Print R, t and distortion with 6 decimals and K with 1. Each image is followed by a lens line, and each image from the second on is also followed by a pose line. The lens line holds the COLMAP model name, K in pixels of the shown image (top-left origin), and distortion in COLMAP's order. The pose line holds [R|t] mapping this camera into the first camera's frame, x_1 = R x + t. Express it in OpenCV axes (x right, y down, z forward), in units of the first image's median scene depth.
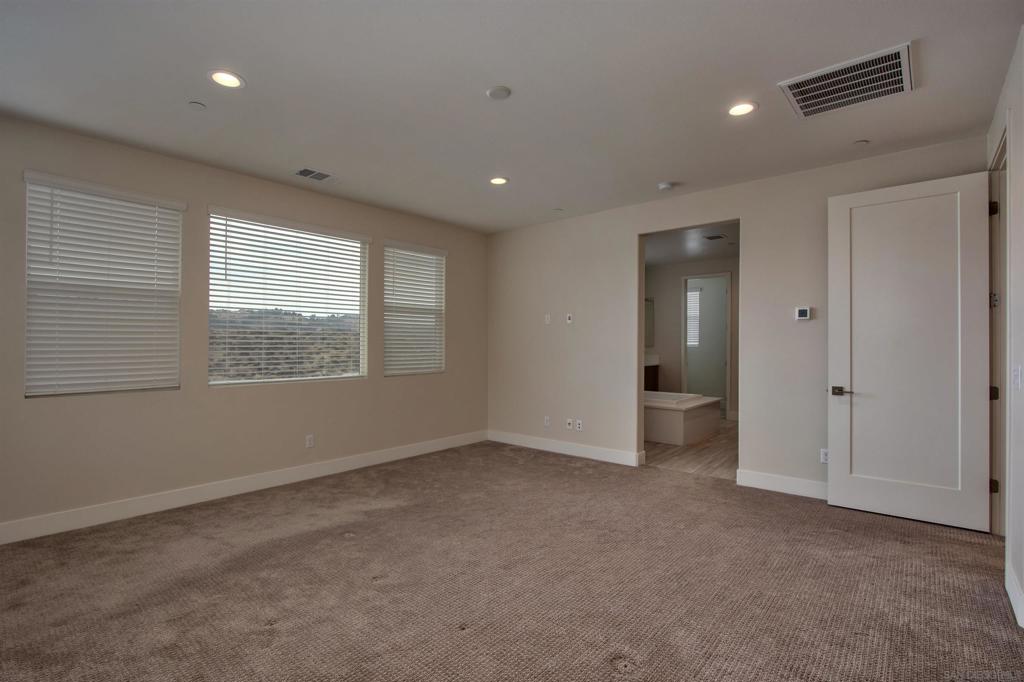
lens RADIAL K [[456.8, 0, 512.0], [0, 456.8, 341.0], [0, 0, 1]] dist [-0.000662, -0.000119]
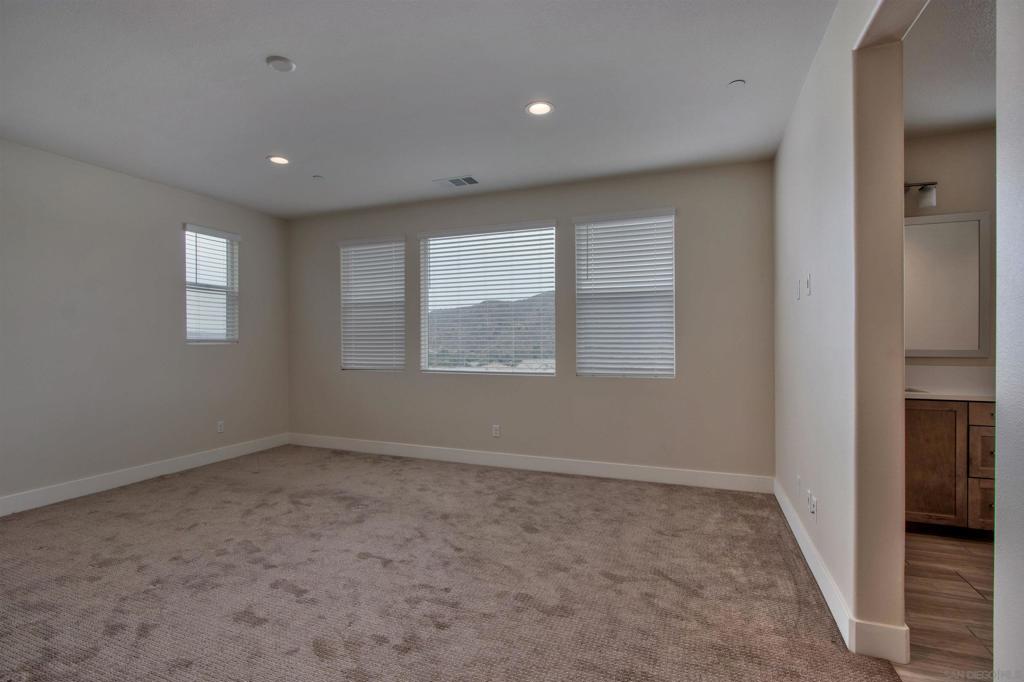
lens RADIAL K [[480.6, 0, 512.0], [0, 480.6, 341.0], [0, 0, 1]] dist [-0.019143, 0.000311]
pose [[0.352272, 0.004781, -0.935886, 0.652043], [0.012464, 0.999874, 0.009799, 0.001599], [0.935815, -0.015117, 0.352168, 0.693457]]
